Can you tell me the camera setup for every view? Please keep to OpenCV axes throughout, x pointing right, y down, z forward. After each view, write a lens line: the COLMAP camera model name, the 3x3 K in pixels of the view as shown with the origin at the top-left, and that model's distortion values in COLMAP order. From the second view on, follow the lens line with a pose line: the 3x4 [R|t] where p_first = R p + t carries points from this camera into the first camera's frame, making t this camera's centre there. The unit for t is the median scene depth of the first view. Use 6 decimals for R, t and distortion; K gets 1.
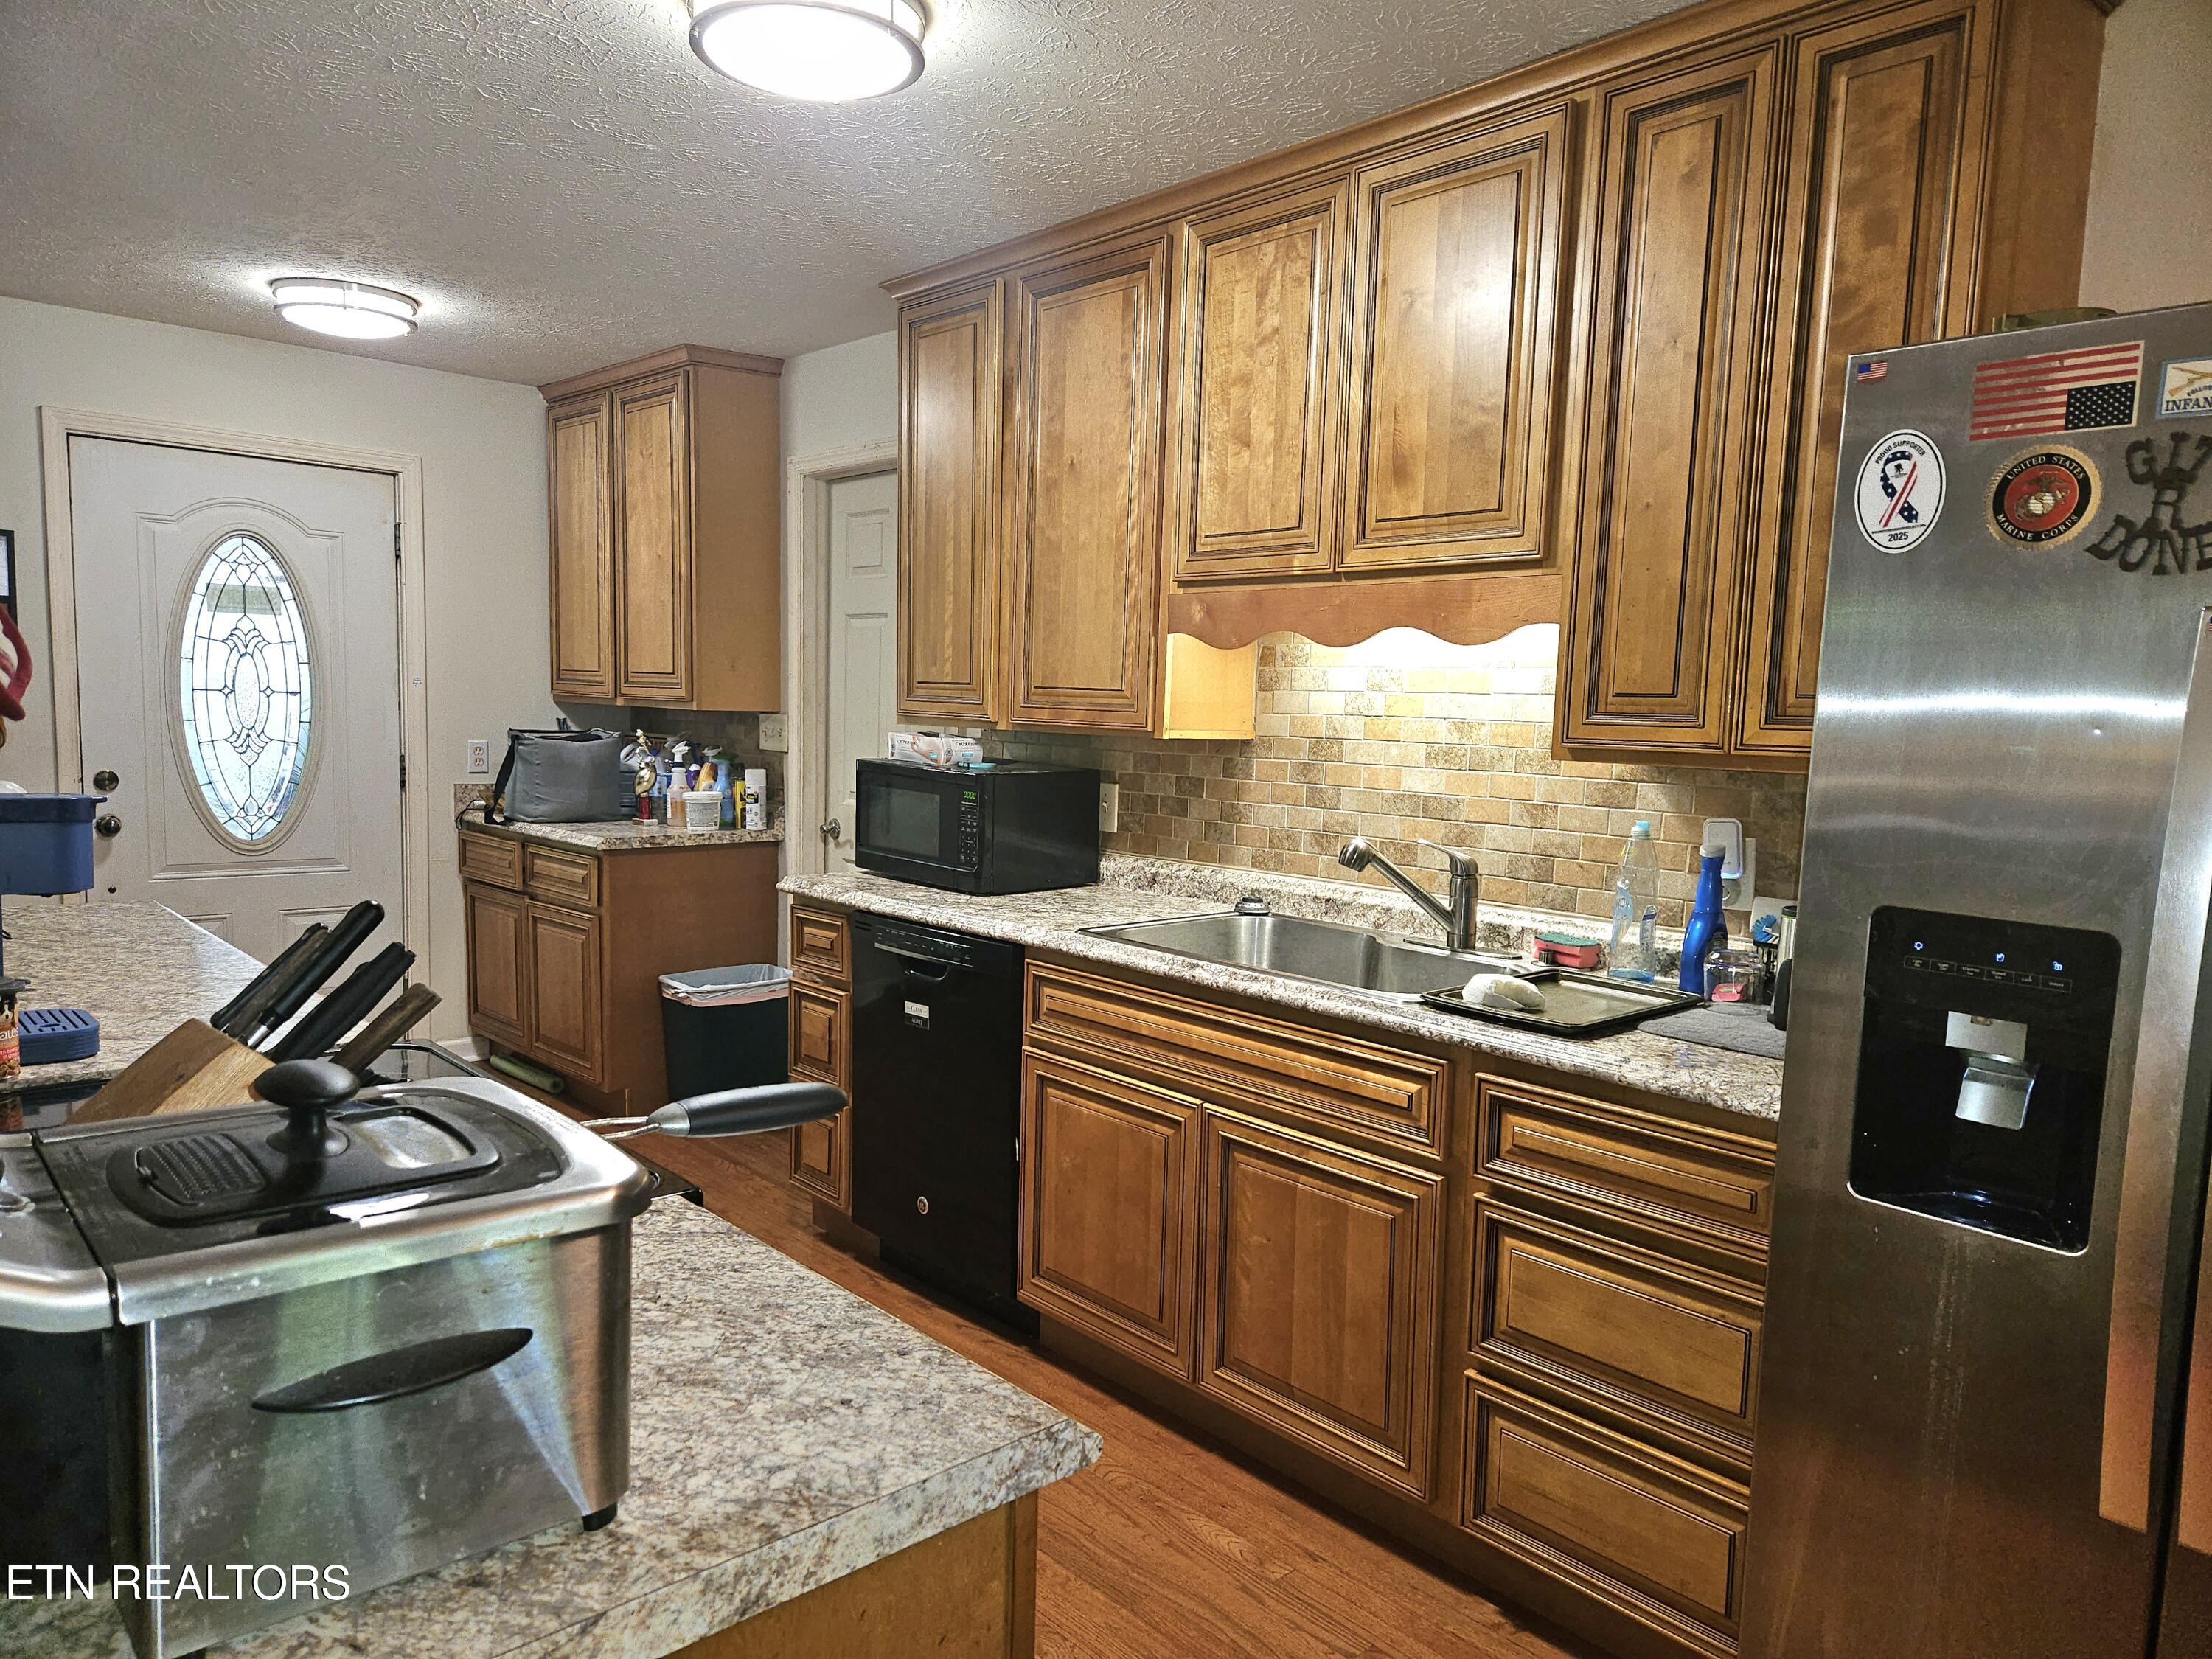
lens RADIAL K [[1466.8, 0, 1113.7], [0, 1466.8, 878.5], [0, 0, 1]] dist [0.061170, -0.061318]
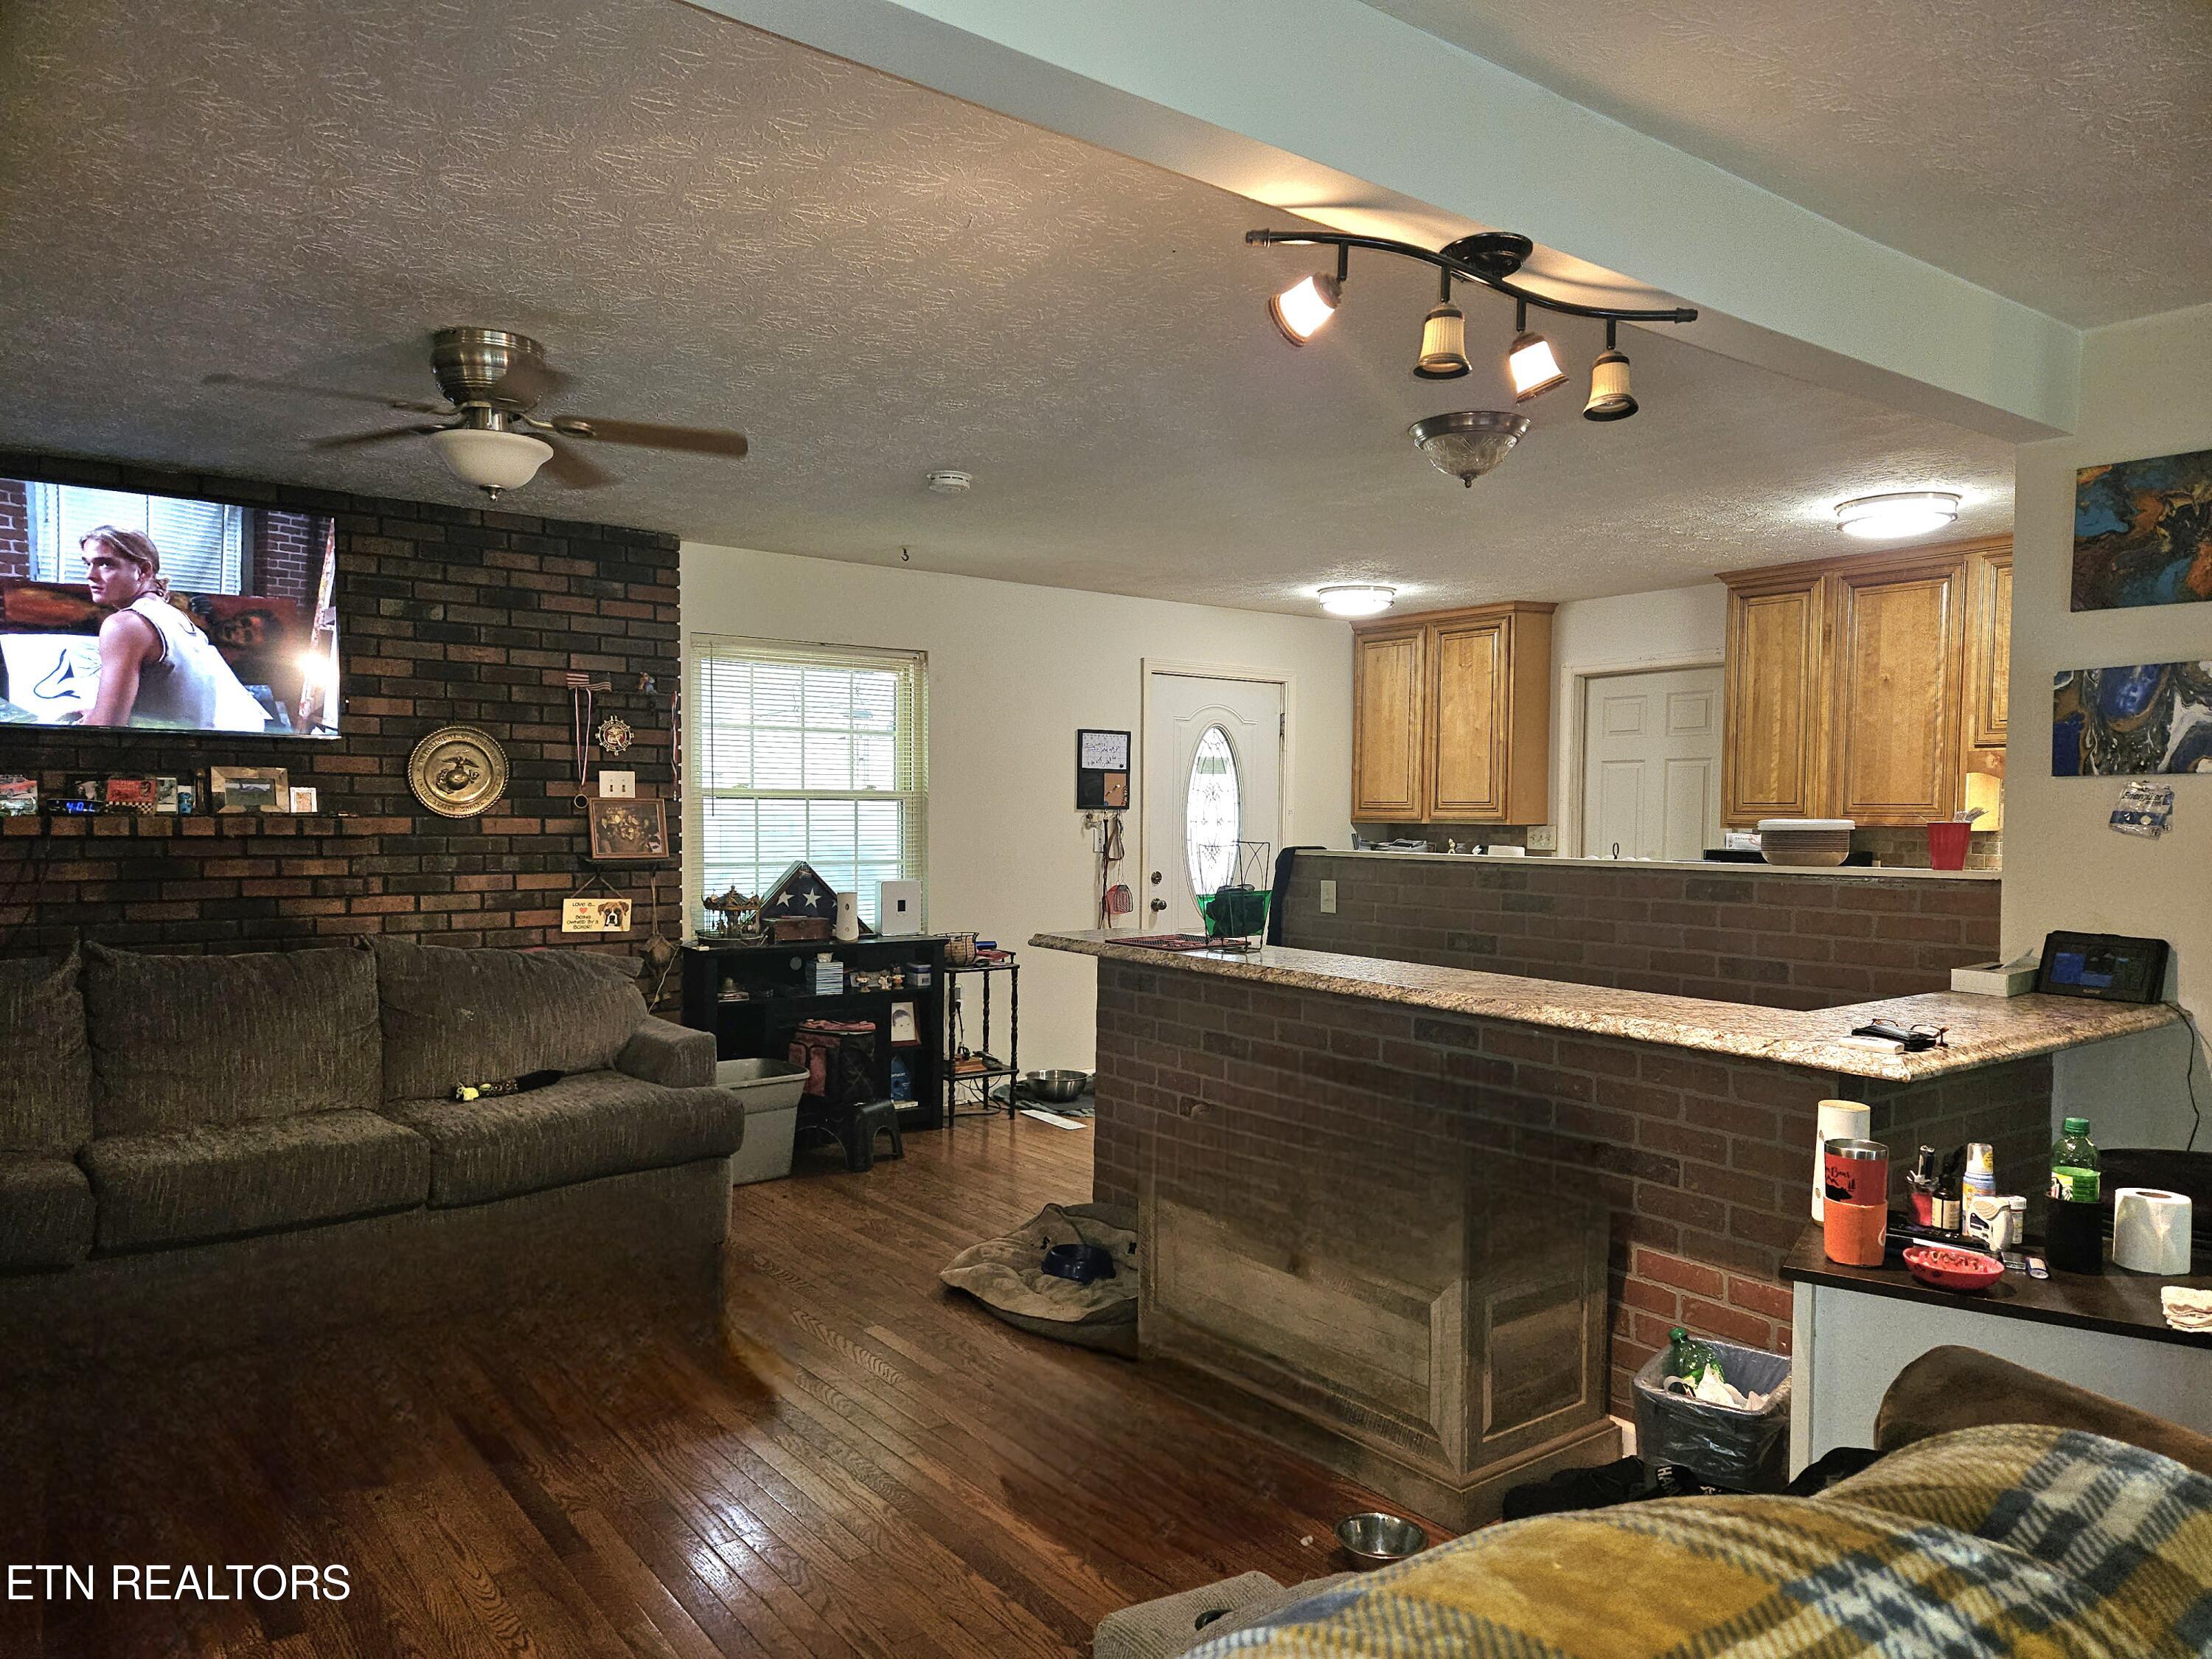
lens RADIAL K [[1466.8, 0, 1113.7], [0, 1466.8, 878.5], [0, 0, 1]] dist [0.061170, -0.061318]
pose [[0.996193, -0.025097, -0.083488, -0.544639], [0.018868, 0.997037, -0.074580, 0.049473], [0.085112, 0.072721, 0.993714, -0.564040]]
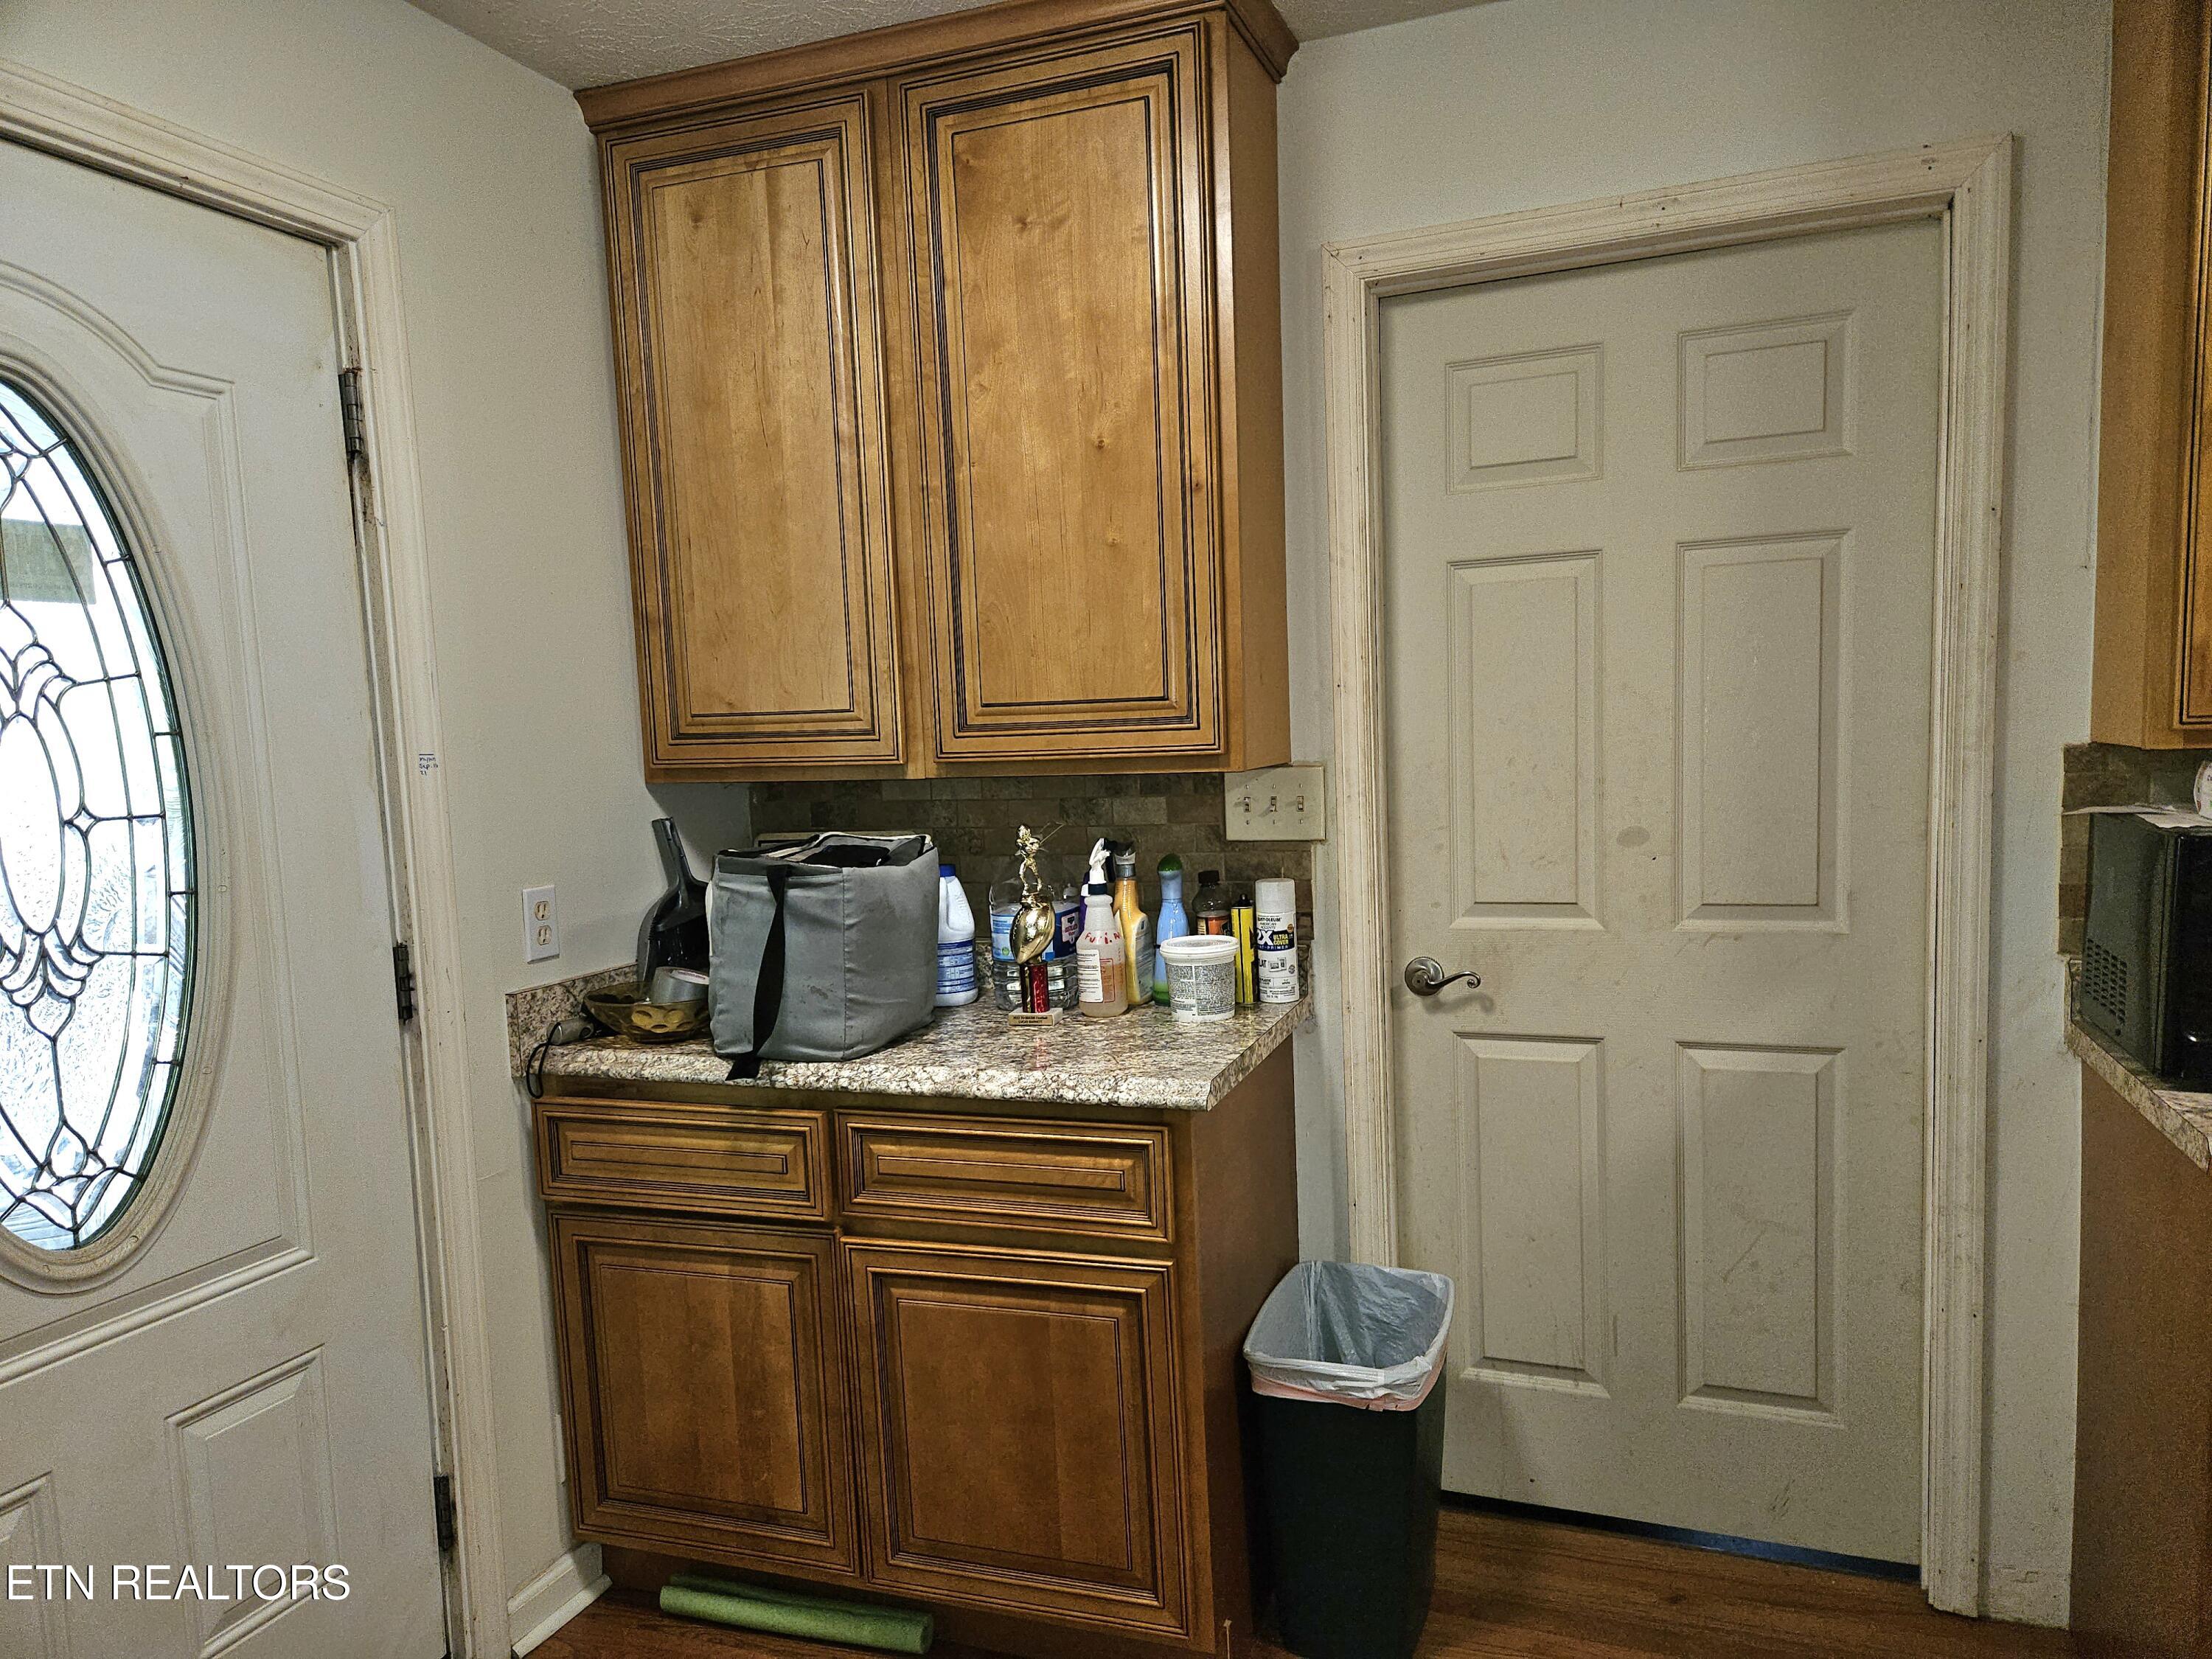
lens RADIAL K [[1544.2, 0, 1130.4], [0, 1544.2, 887.6], [0, 0, 1]] dist [0.054215, -0.001971]
pose [[0.889771, -0.113161, 0.442157, -0.507316], [0.120300, 0.992665, 0.011967, -0.082644], [-0.440268, 0.042544, 0.896858, 0.543871]]
